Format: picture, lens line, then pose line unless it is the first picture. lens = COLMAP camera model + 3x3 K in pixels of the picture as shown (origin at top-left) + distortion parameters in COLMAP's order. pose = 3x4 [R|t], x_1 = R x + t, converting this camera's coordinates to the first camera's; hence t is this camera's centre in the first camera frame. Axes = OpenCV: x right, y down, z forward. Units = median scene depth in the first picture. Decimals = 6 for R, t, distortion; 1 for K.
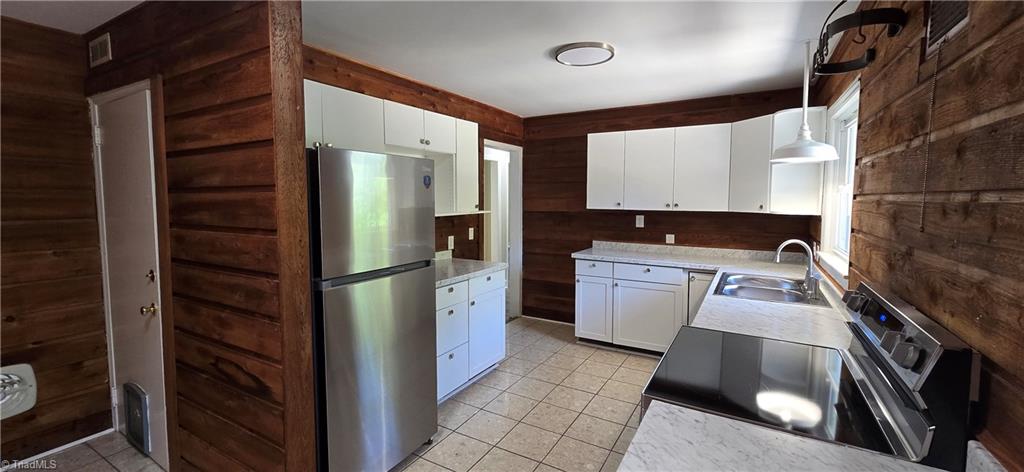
lens RADIAL K [[419.1, 0, 507.3], [0, 419.1, 224.6], [0, 0, 1]] dist [-0.001249, 0.000067]
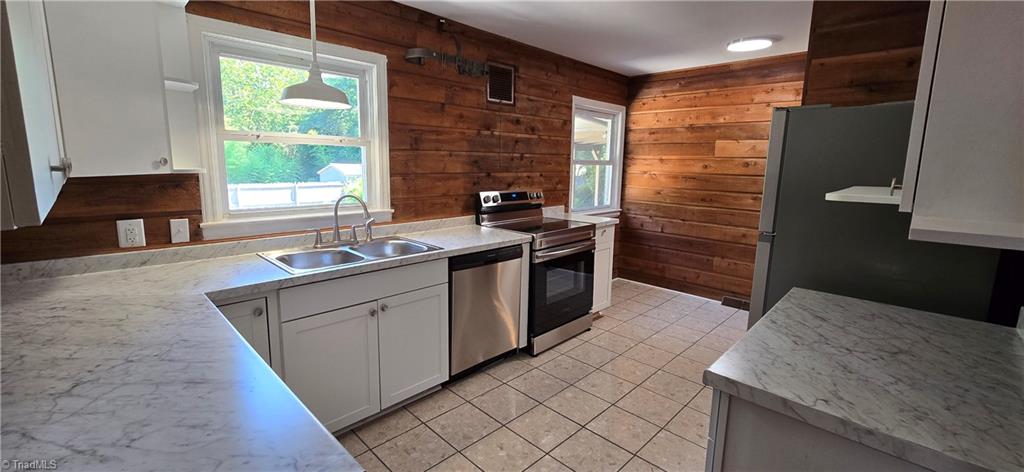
lens RADIAL K [[419.1, 0, 507.3], [0, 419.1, 224.6], [0, 0, 1]] dist [-0.001249, 0.000067]
pose [[-0.969497, -0.054993, 0.238854, 0.106451], [-0.001900, 0.976162, 0.217036, -0.109185], [-0.245095, 0.209962, -0.946491, 1.895430]]
